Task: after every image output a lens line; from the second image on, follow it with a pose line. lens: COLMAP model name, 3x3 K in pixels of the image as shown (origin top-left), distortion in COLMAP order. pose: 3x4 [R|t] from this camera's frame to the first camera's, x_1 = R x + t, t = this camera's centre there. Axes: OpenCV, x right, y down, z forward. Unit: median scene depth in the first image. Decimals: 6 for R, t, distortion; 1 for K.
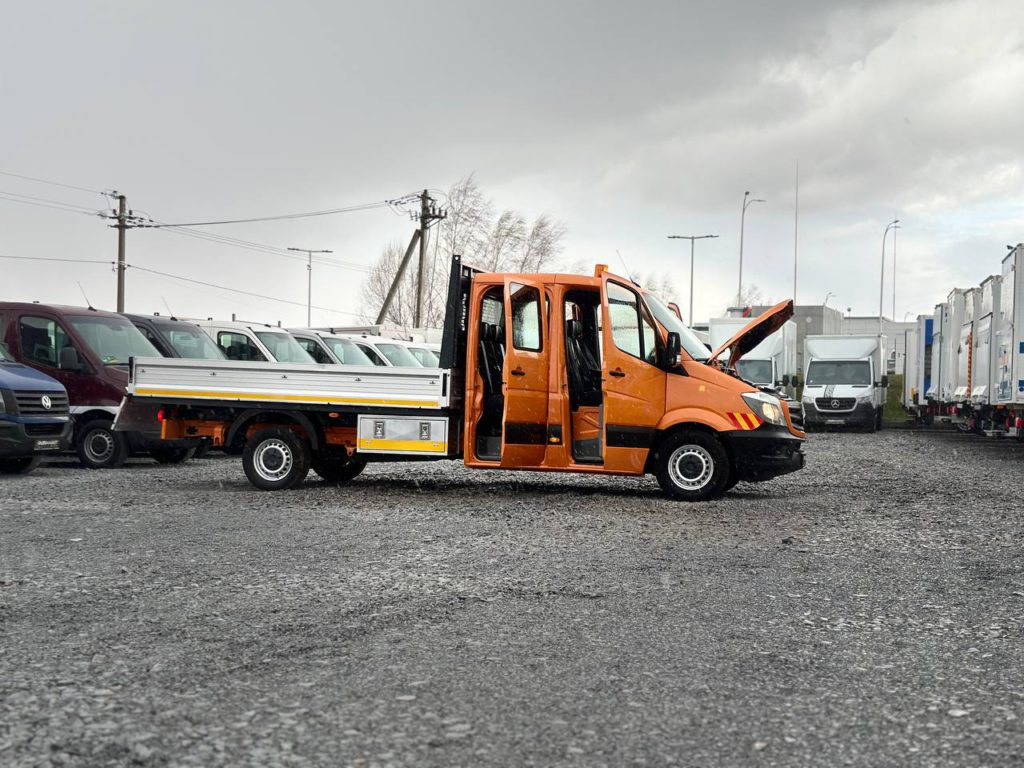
lens RADIAL K [[1415.3, 0, 504.1], [0, 1415.3, 393.4], [0, 0, 1]] dist [0.163070, -0.166177]
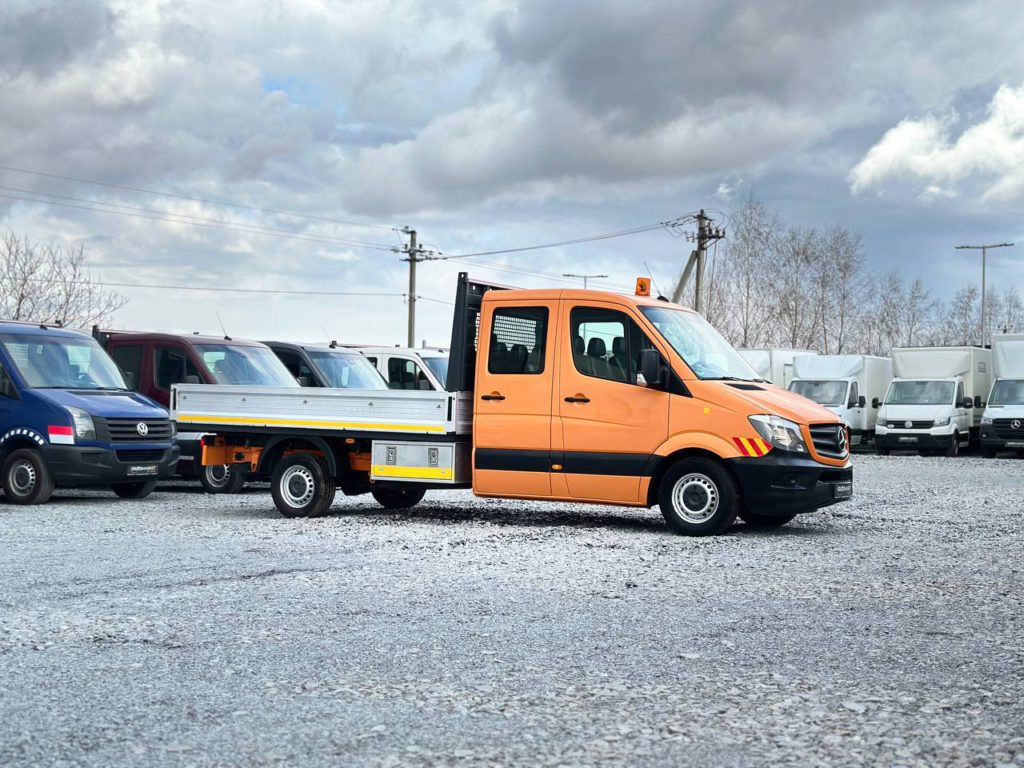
lens RADIAL K [[1414.2, 0, 499.9], [0, 1414.2, 385.3], [0, 0, 1]] dist [0.178911, -0.501459]
pose [[0.966048, -0.011607, -0.258104, 0.230918], [0.005454, 0.999684, -0.024542, 0.001632], [0.258307, 0.022301, 0.965805, 0.088730]]
